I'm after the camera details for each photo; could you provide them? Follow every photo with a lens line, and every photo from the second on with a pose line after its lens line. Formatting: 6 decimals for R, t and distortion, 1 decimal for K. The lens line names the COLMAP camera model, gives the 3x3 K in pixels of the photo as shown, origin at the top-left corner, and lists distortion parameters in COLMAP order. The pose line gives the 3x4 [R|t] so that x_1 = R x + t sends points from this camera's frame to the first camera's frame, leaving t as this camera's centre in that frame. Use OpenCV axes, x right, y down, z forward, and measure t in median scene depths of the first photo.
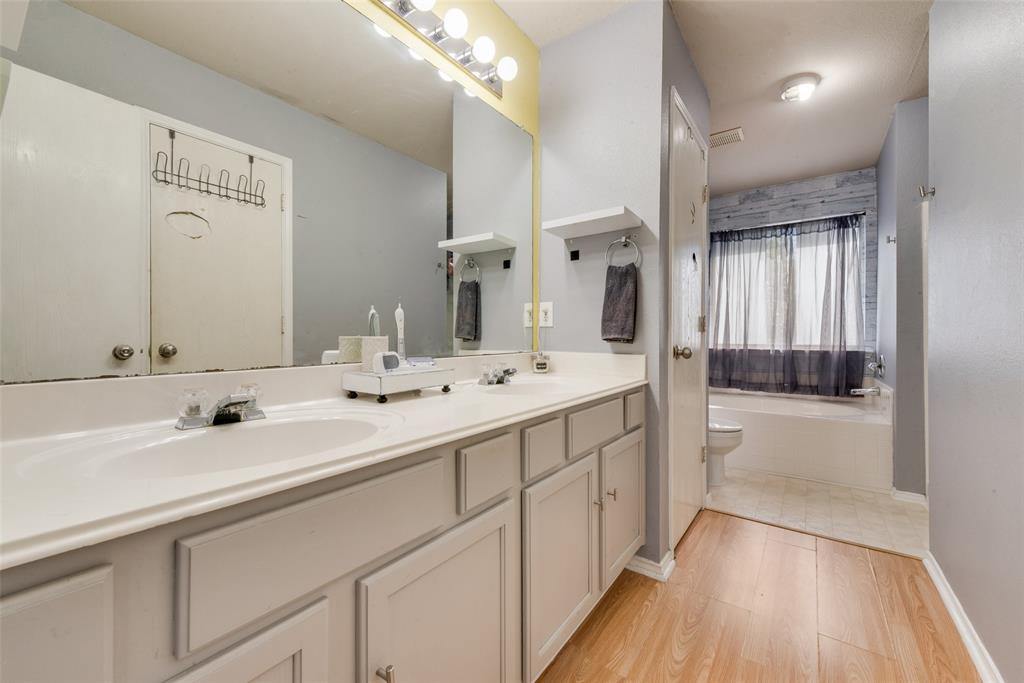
lens RADIAL K [[409.6, 0, 515.0], [0, 409.6, 339.0], [0, 0, 1]] dist [0.013286, -0.000176]
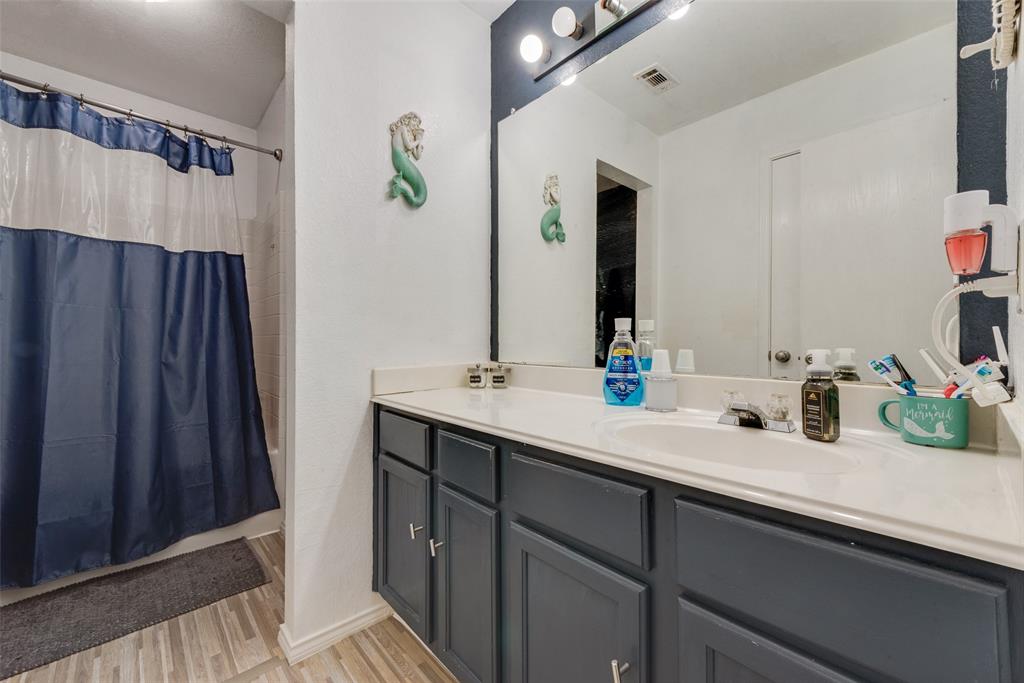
lens RADIAL K [[401.9, 0, 517.2], [0, 401.9, 344.2], [0, 0, 1]] dist [0.009753, -0.000321]
pose [[-0.200289, 0.004007, -0.979729, 1.345794], [-0.012814, 0.999895, 0.006709, -0.029938], [0.979653, 0.013898, -0.200217, 1.792451]]
